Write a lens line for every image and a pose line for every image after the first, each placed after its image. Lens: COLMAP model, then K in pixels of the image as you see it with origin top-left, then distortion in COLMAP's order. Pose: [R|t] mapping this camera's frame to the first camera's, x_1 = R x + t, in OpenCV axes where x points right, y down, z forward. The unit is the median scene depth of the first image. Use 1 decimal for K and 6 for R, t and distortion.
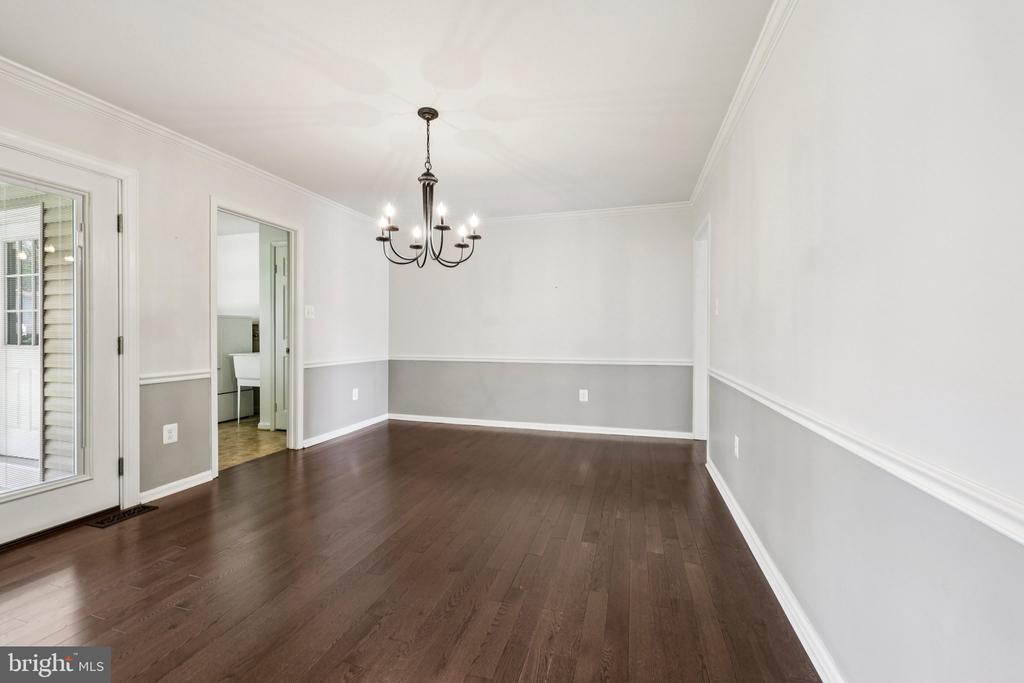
lens RADIAL K [[426.5, 0, 508.1], [0, 426.5, 335.2], [0, 0, 1]] dist [0.008427, -0.000004]
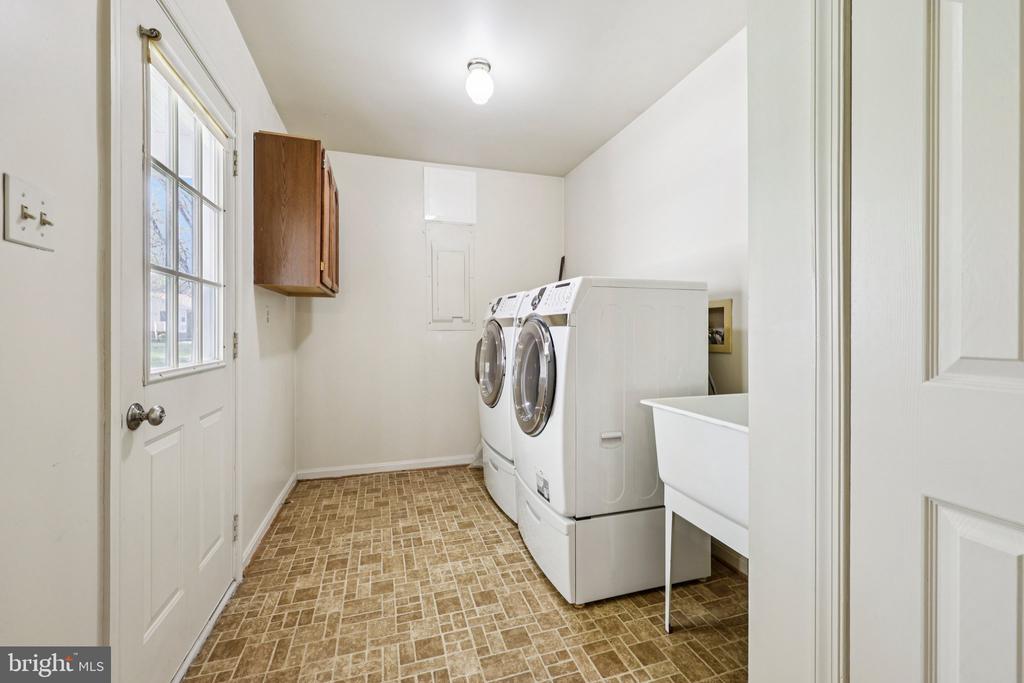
lens RADIAL K [[397.0, 0, 493.5], [0, 397.0, 336.5], [0, 0, 1]] dist [-0.000654, -0.000096]
pose [[0.545929, 0.005146, -0.837816, -0.595669], [-0.007048, 0.999974, 0.001550, -0.002653], [0.837802, 0.005059, 0.545951, 0.956789]]
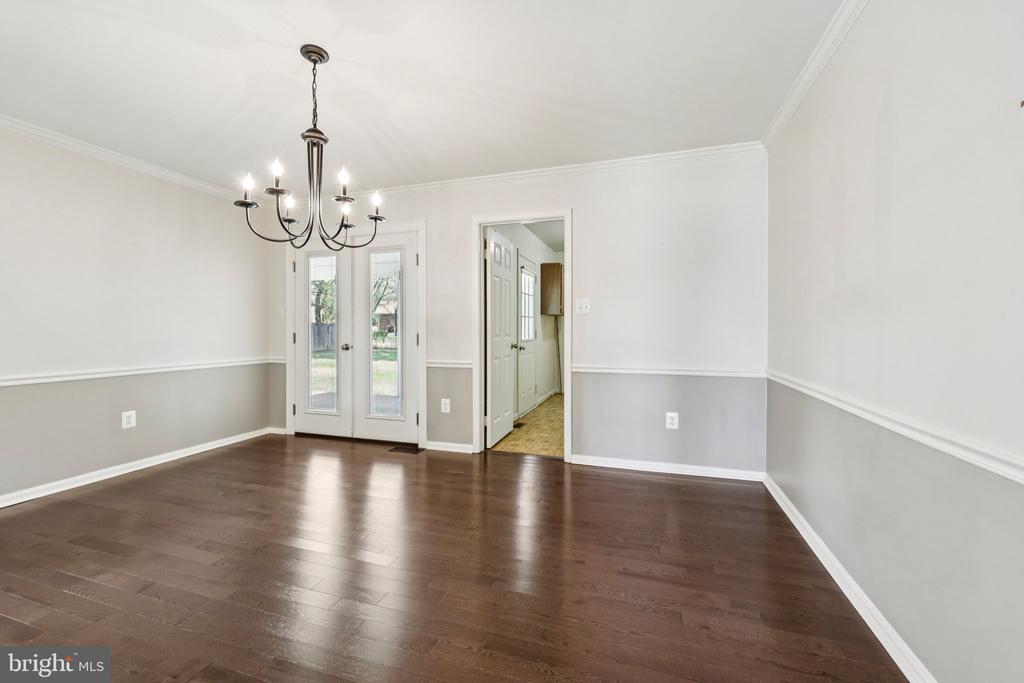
lens RADIAL K [[423.6, 0, 499.5], [0, 423.6, 330.0], [0, 0, 1]] dist [-0.000880, -0.000542]
pose [[-0.040572, 0.000810, -0.999176, 0.387914], [-0.002696, 0.999996, 0.000920, -0.007232], [0.999173, 0.002731, -0.040569, 0.889092]]
